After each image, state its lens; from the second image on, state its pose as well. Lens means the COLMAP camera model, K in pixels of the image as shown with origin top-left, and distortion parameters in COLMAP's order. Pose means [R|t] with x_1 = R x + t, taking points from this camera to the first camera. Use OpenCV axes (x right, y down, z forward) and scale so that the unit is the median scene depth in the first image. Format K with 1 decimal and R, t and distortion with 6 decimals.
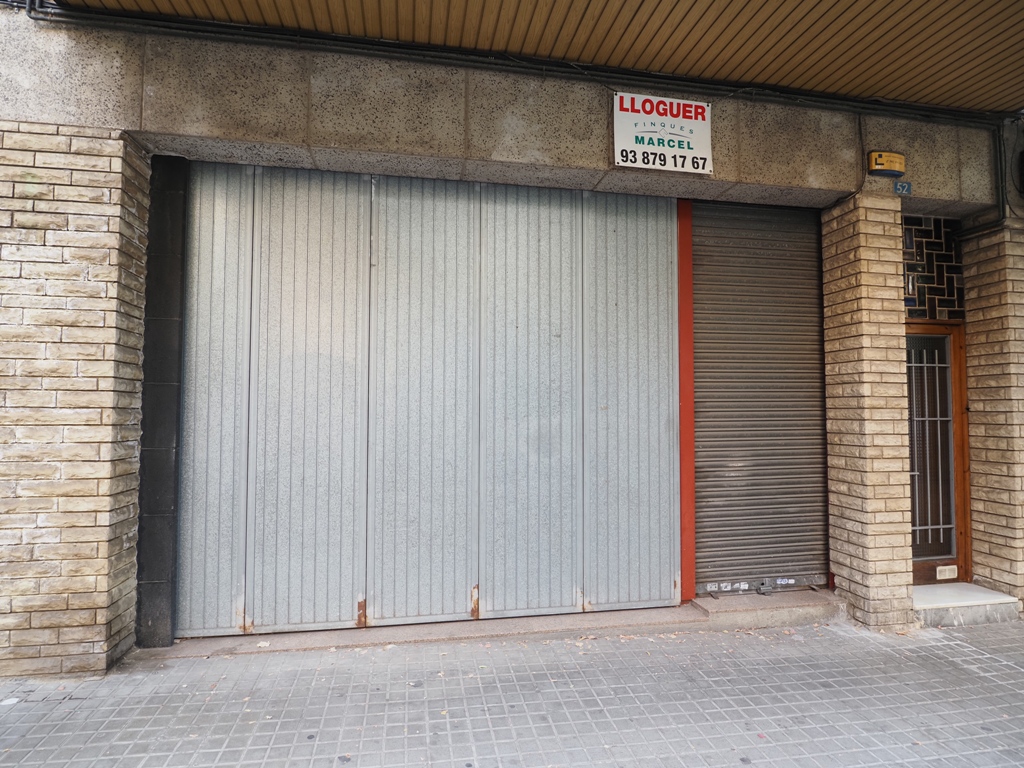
lens RADIAL K [[551.1, 0, 506.5], [0, 551.1, 386.9], [0, 0, 1]] dist [0.000713, -0.009747]
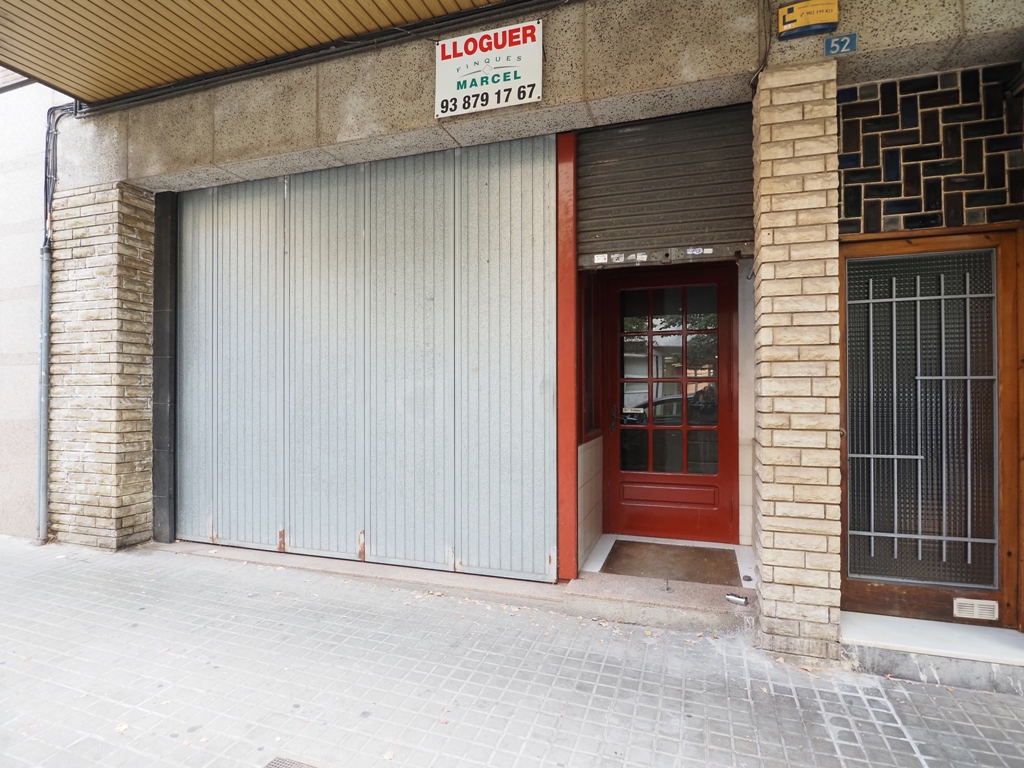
lens RADIAL K [[551.1, 0, 506.5], [0, 551.1, 386.9], [0, 0, 1]] dist [0.000713, -0.009747]
pose [[0.871900, -0.006285, -0.489644, 0.756835], [0.023128, 0.999330, 0.028356, 0.046291], [0.489138, -0.036048, 0.871461, 0.187432]]
